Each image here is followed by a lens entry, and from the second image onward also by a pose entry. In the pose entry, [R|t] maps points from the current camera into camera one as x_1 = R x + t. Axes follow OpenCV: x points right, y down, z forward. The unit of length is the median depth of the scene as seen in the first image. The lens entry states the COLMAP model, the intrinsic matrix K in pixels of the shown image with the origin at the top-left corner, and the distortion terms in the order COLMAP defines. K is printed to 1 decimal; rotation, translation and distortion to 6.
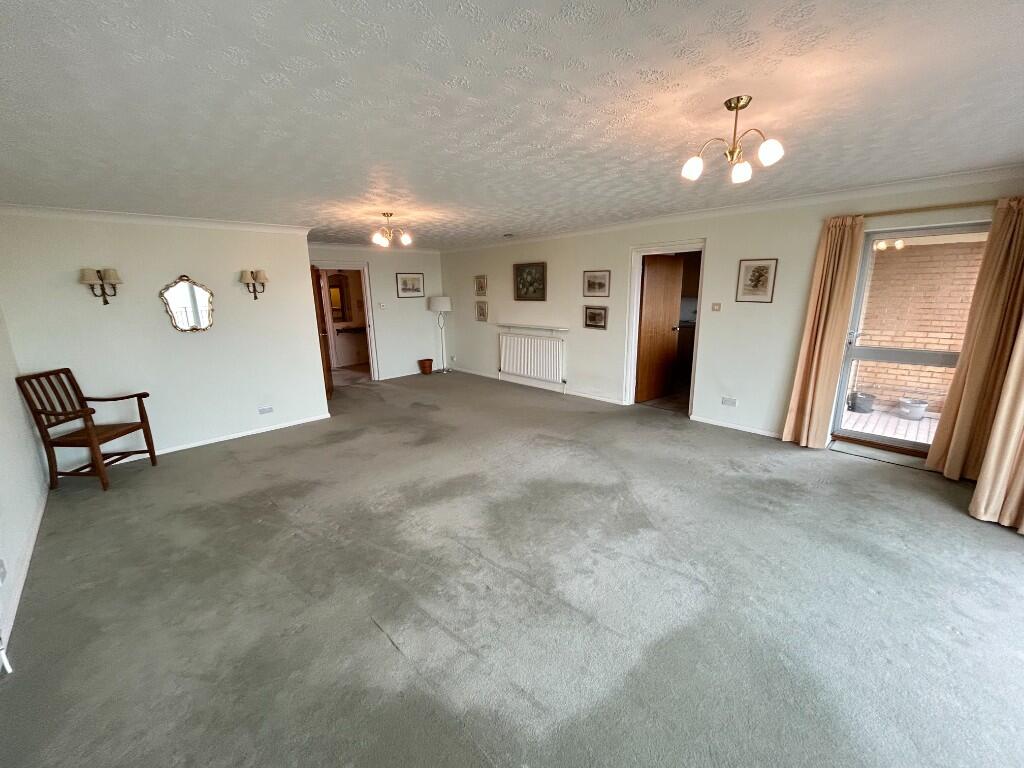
lens RADIAL K [[414.1, 0, 512.0], [0, 414.1, 384.0], [0, 0, 1]] dist [-0.000128, 0.000136]
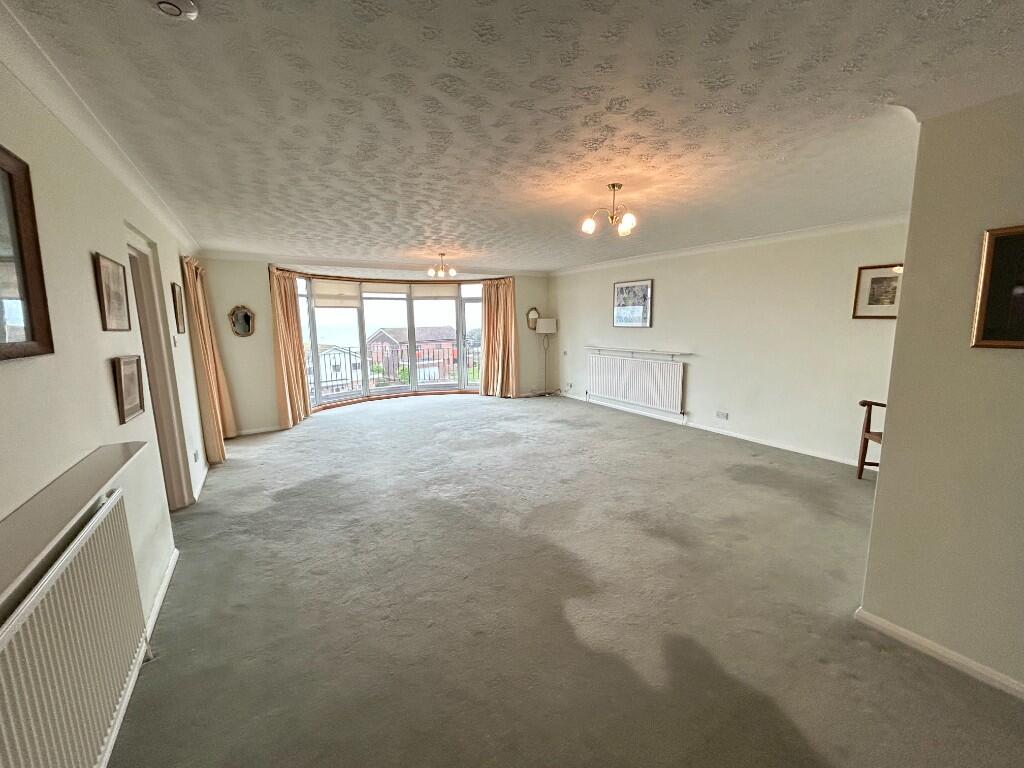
lens RADIAL K [[414.1, 0, 512.0], [0, 414.1, 384.0], [0, 0, 1]] dist [-0.000128, 0.000136]
pose [[-0.974548, -0.006790, 0.224075, -0.212853], [0.079310, 0.924456, 0.372948, -0.289726], [-0.209679, 0.381227, -0.900389, 1.299080]]
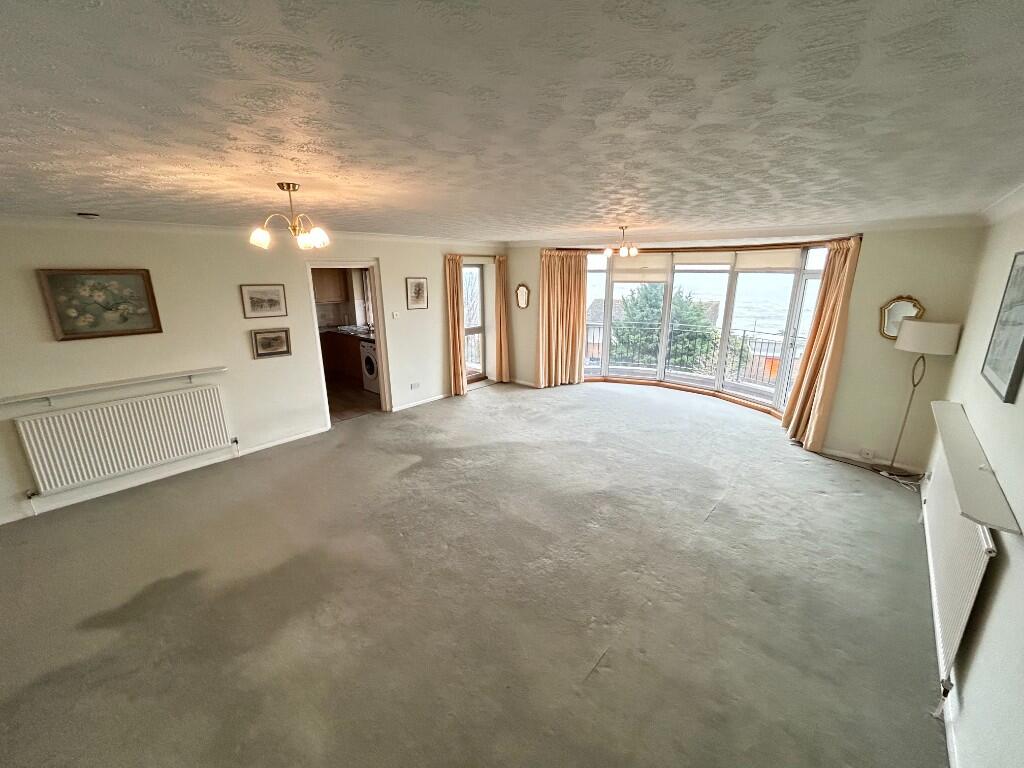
lens RADIAL K [[414.1, 0, 512.0], [0, 414.1, 384.0], [0, 0, 1]] dist [-0.000128, 0.000136]
pose [[-0.070167, -0.250107, 0.965672, -0.622096], [0.229801, 0.937968, 0.259629, -0.189564], [-0.970705, 0.240130, -0.008340, 0.587258]]
